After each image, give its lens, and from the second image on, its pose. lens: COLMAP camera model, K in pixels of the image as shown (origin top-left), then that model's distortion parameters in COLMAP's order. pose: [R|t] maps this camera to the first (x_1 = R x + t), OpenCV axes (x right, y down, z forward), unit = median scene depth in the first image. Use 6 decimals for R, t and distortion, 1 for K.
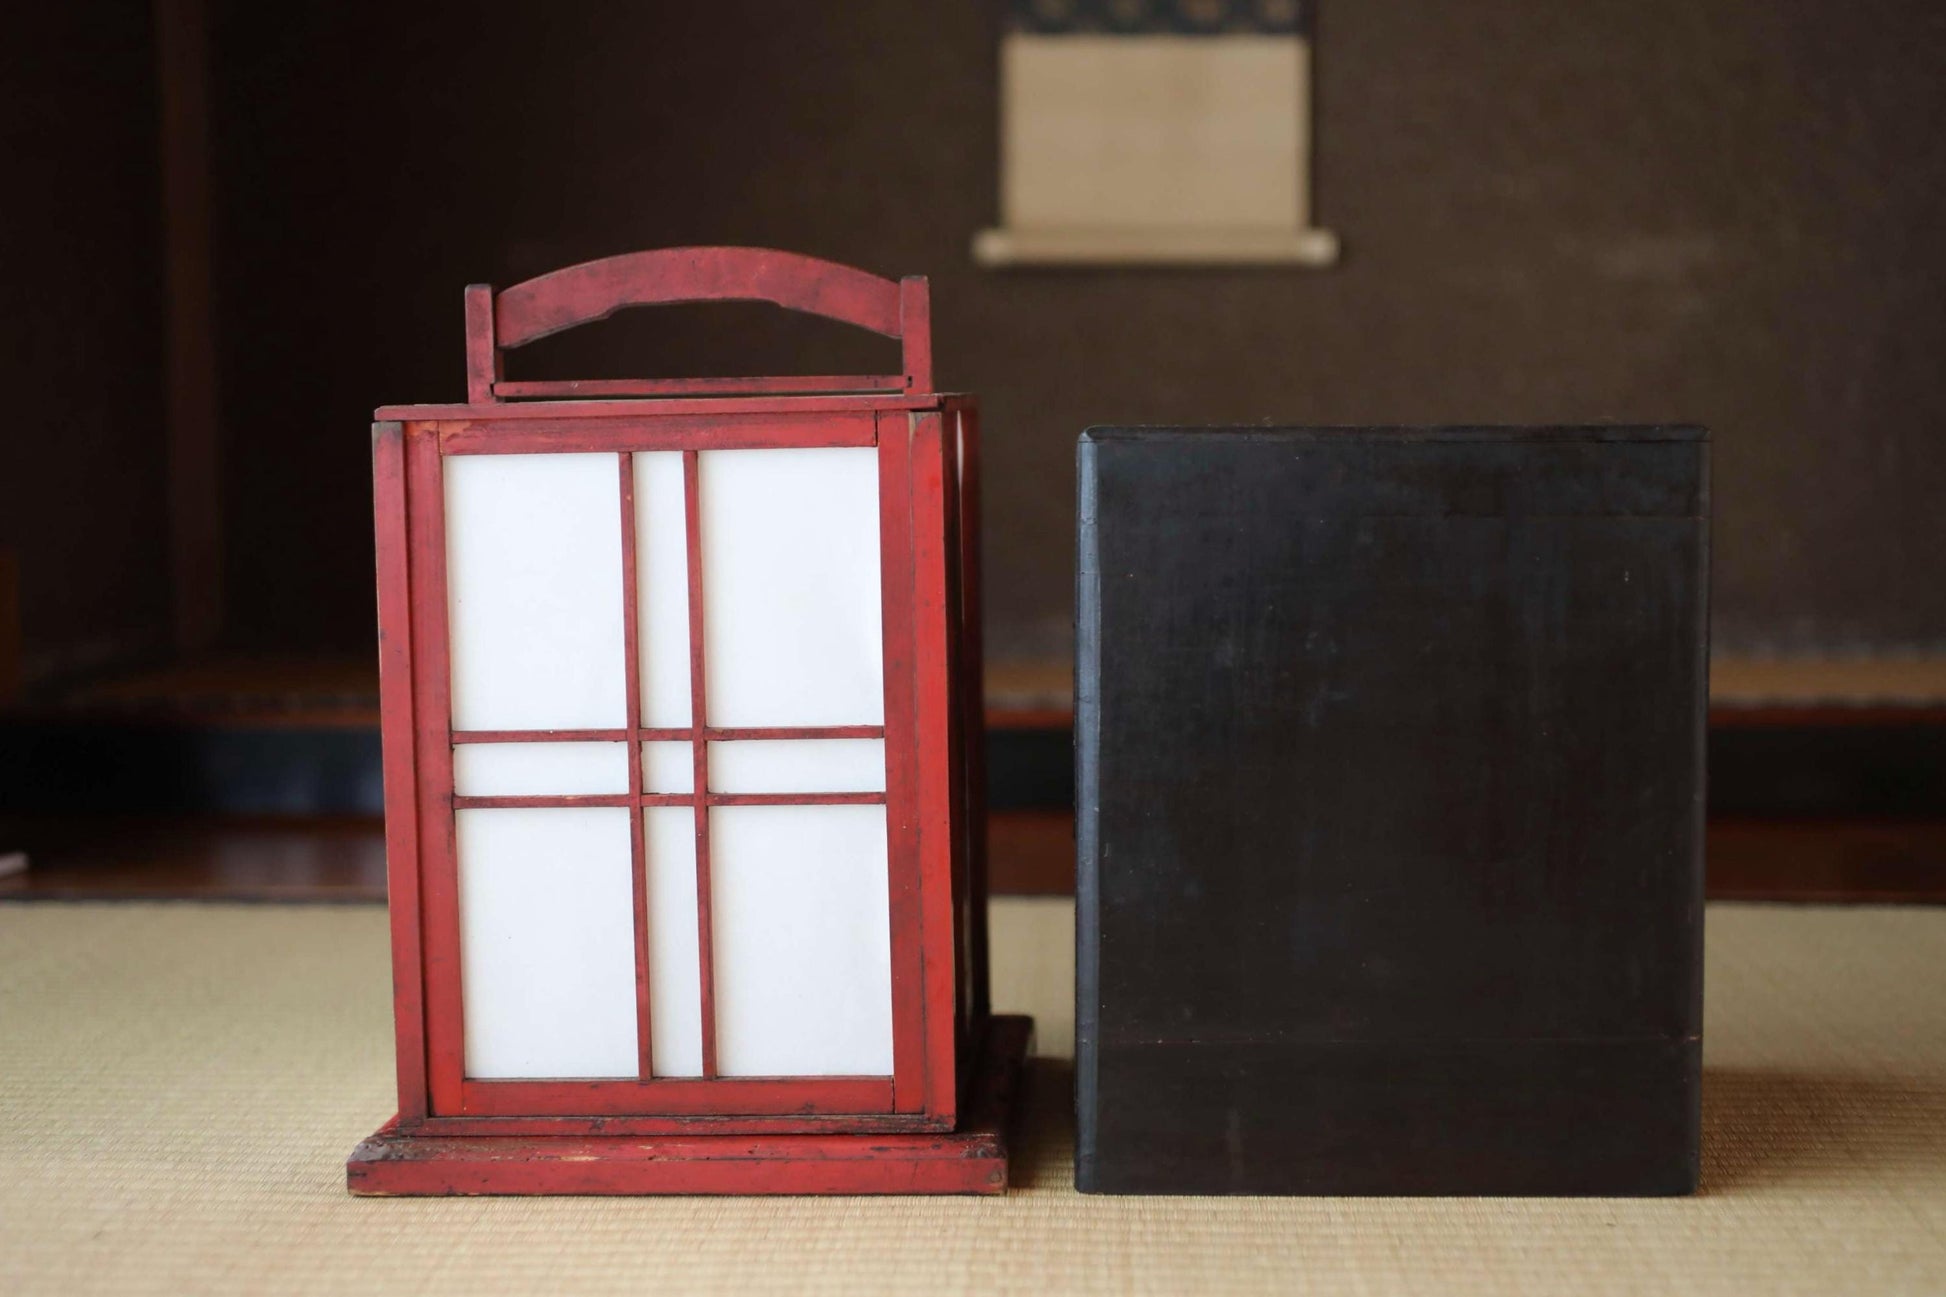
lens RADIAL K [[2916.8, 0, 972.4], [0, 2916.8, 648.7], [0, 0, 1]] dist [-0.027535, 0.225109]
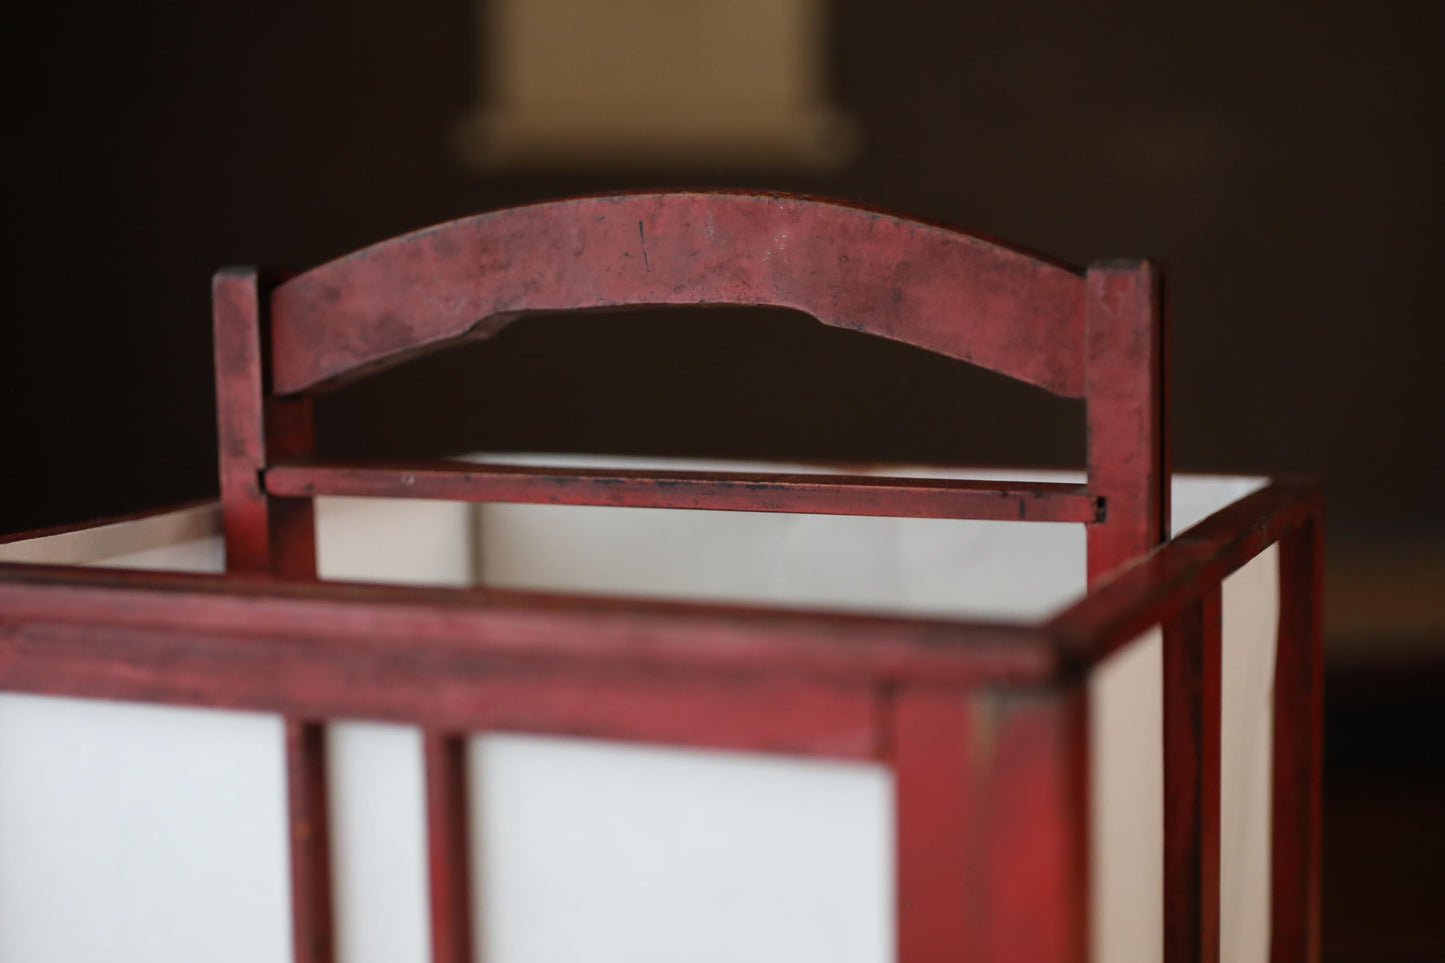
lens RADIAL K [[2157.0, 0, 721.7], [0, 2157.0, 482.2], [0, 0, 1]] dist [-0.040833, 0.290565]
pose [[0.935542, 0.045635, -0.350254, 0.036233], [-0.036406, 0.998796, 0.032892, -0.103804], [0.351333, -0.018021, 0.936077, 0.687309]]
